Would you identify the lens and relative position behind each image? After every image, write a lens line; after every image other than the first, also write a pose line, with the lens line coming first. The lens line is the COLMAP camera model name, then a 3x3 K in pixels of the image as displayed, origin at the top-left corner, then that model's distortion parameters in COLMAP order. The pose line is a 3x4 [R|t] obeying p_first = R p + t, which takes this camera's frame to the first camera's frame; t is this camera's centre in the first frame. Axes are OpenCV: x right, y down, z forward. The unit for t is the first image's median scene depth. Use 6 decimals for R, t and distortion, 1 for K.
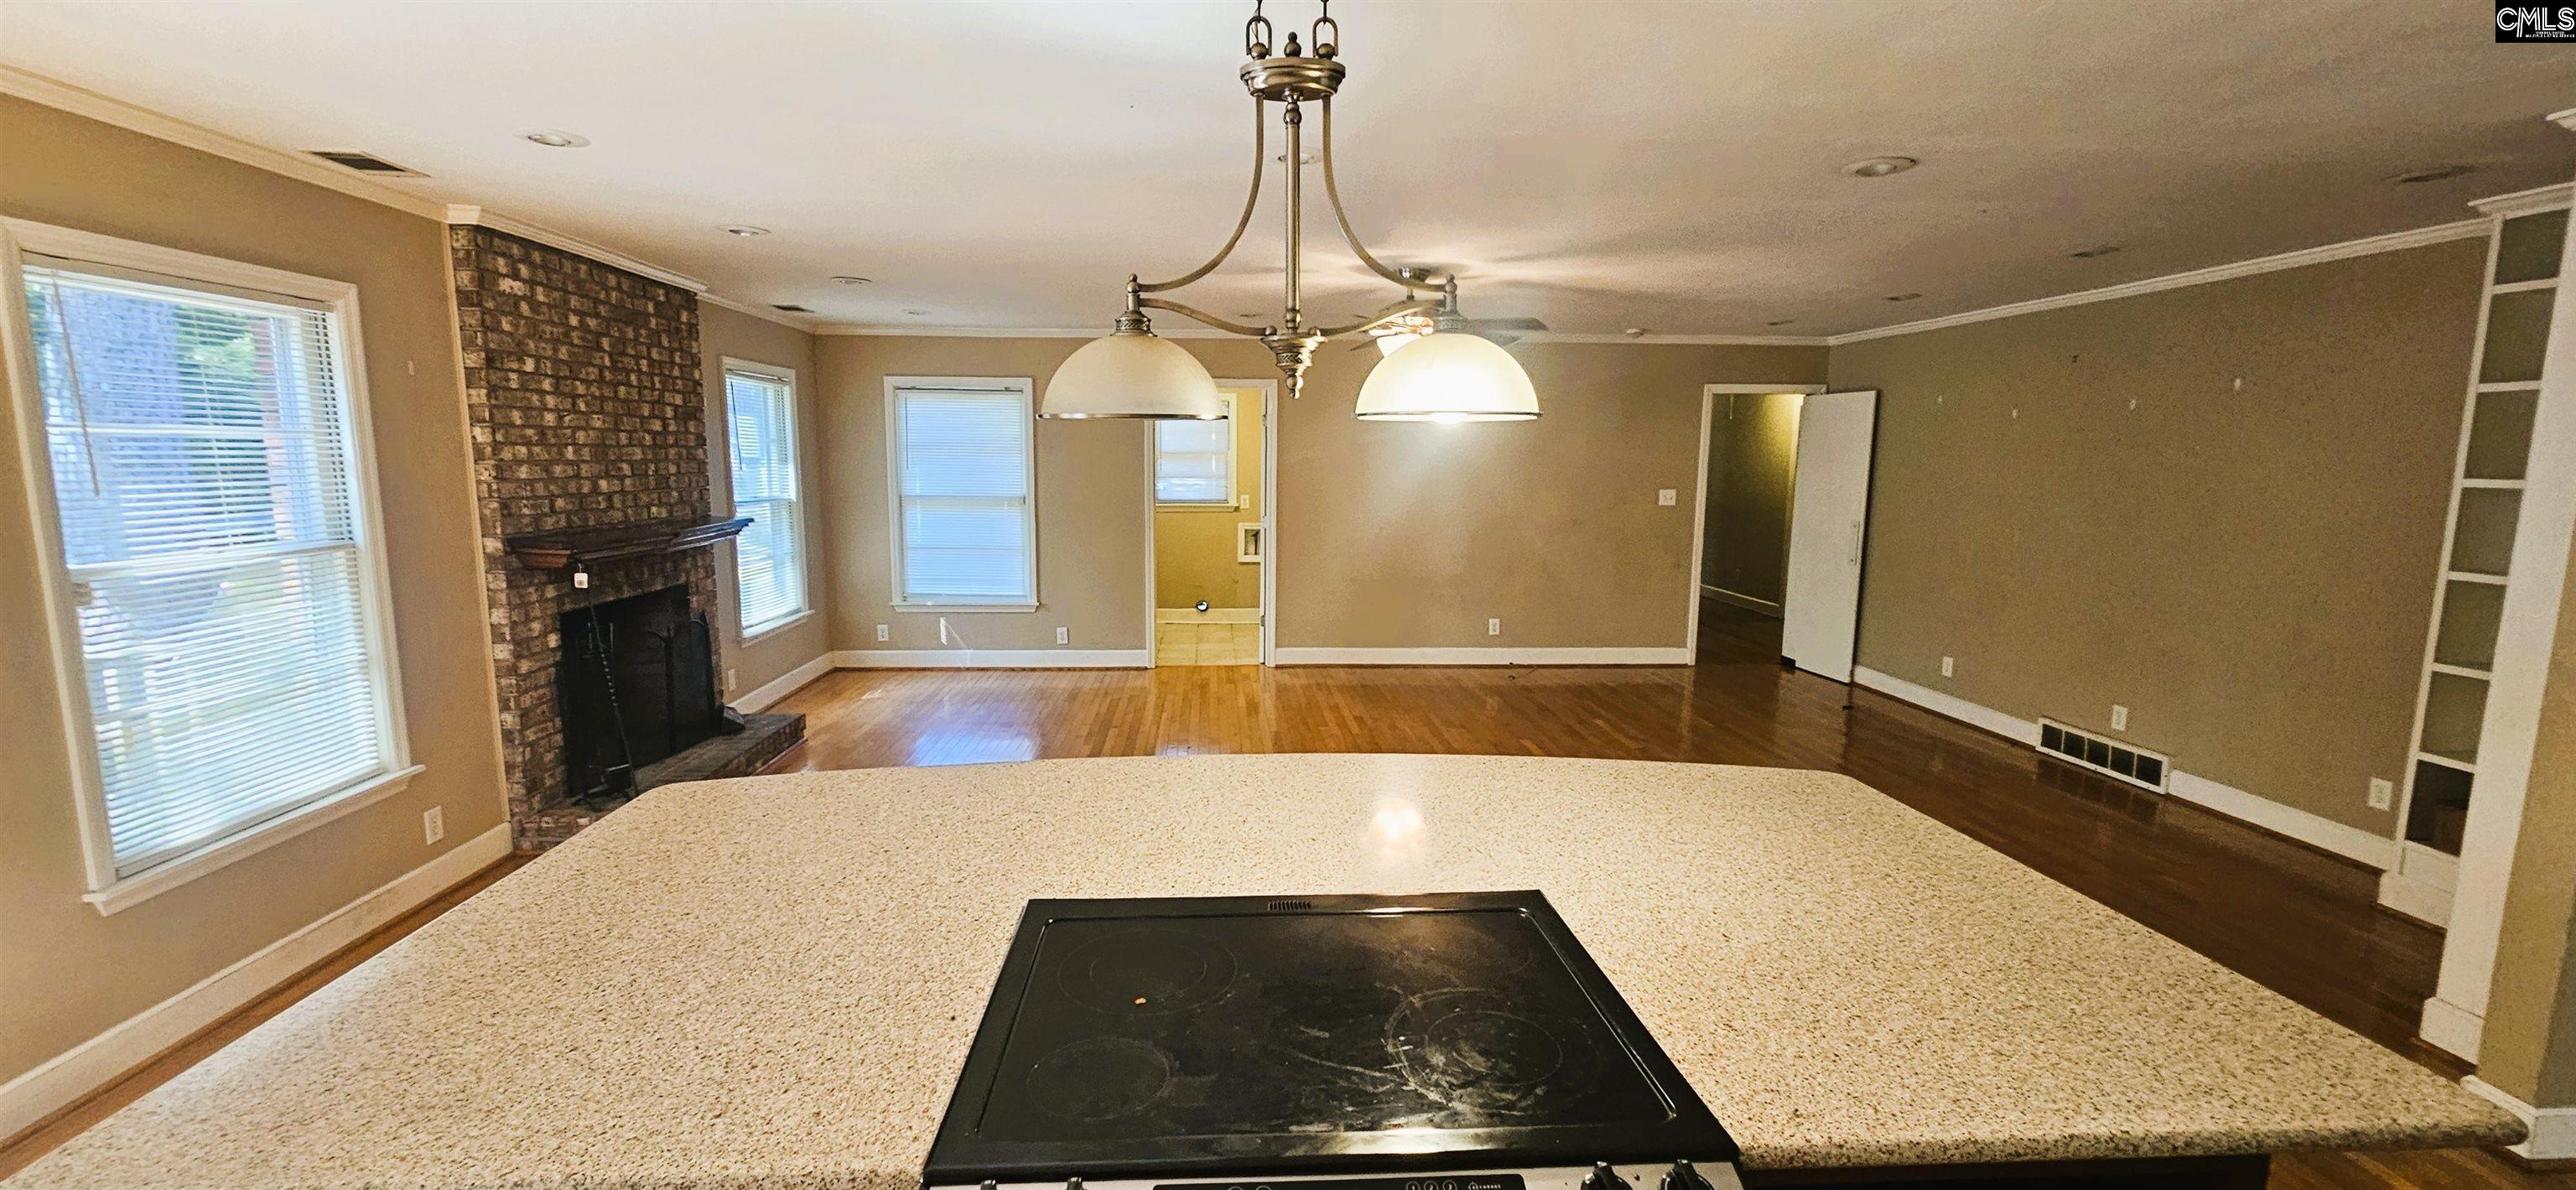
lens RADIAL K [[1052.2, 0, 1256.2], [0, 1052.2, 601.5], [0, 0, 1]] dist [0.001344, -0.001157]
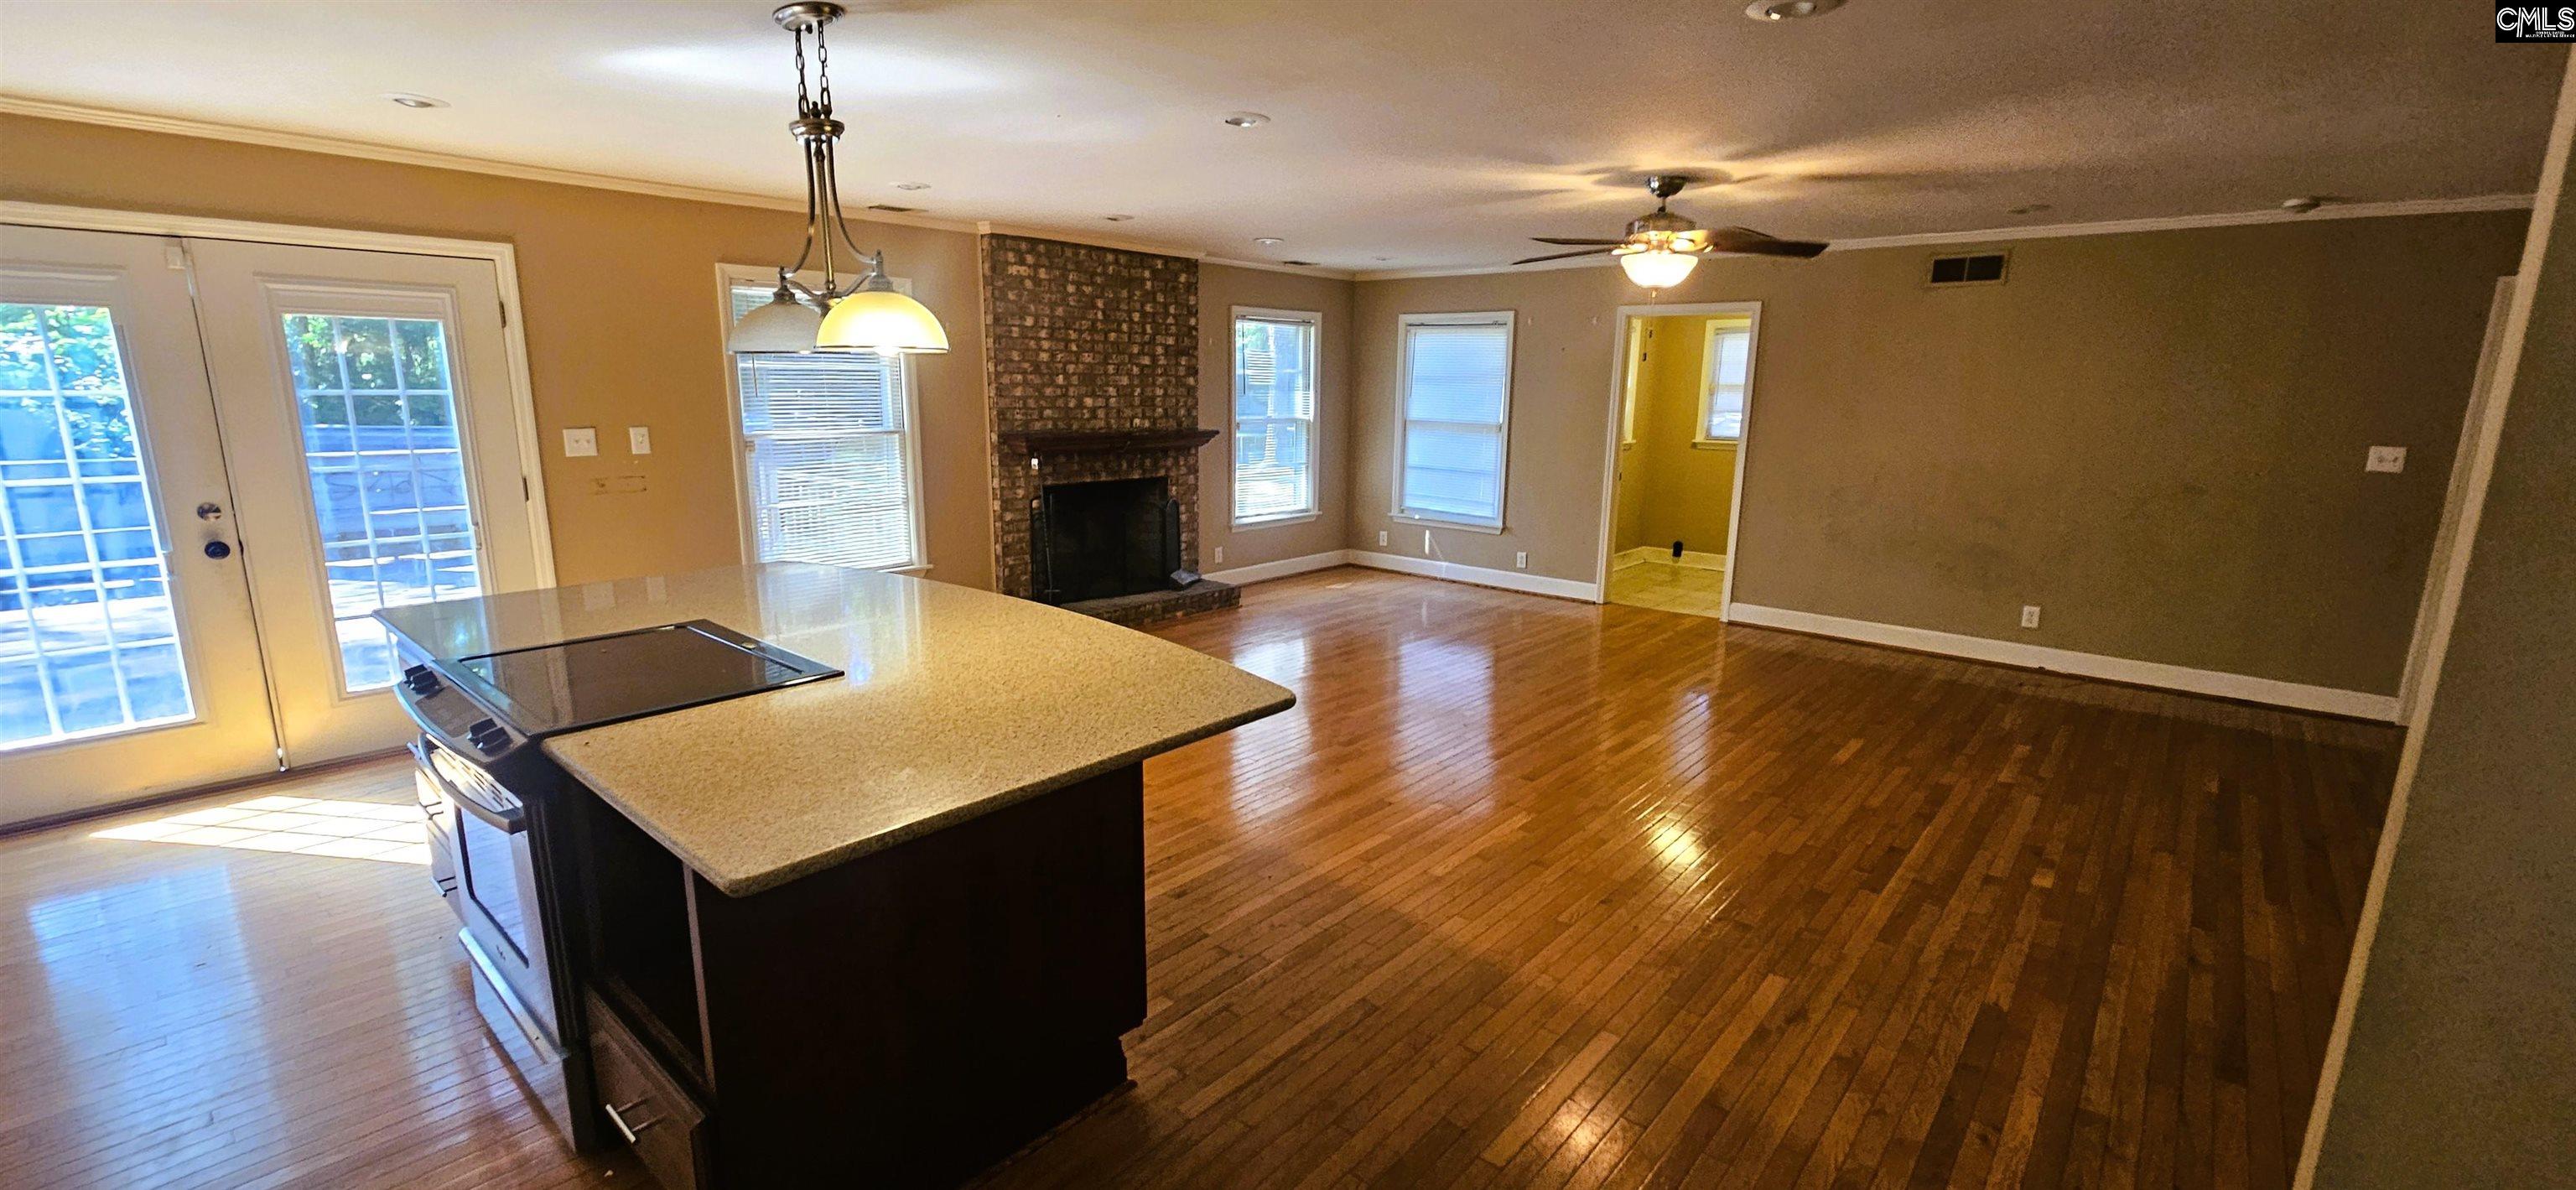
lens RADIAL K [[1052.2, 0, 1268.5], [0, 1052.2, 593.4], [0, 0, 1]] dist [0.001344, -0.001157]
pose [[0.716763, 0.142056, -0.682694, 0.597082], [-0.104897, 0.989854, 0.095839, -0.014065], [0.689382, 0.002919, 0.724392, 0.117810]]
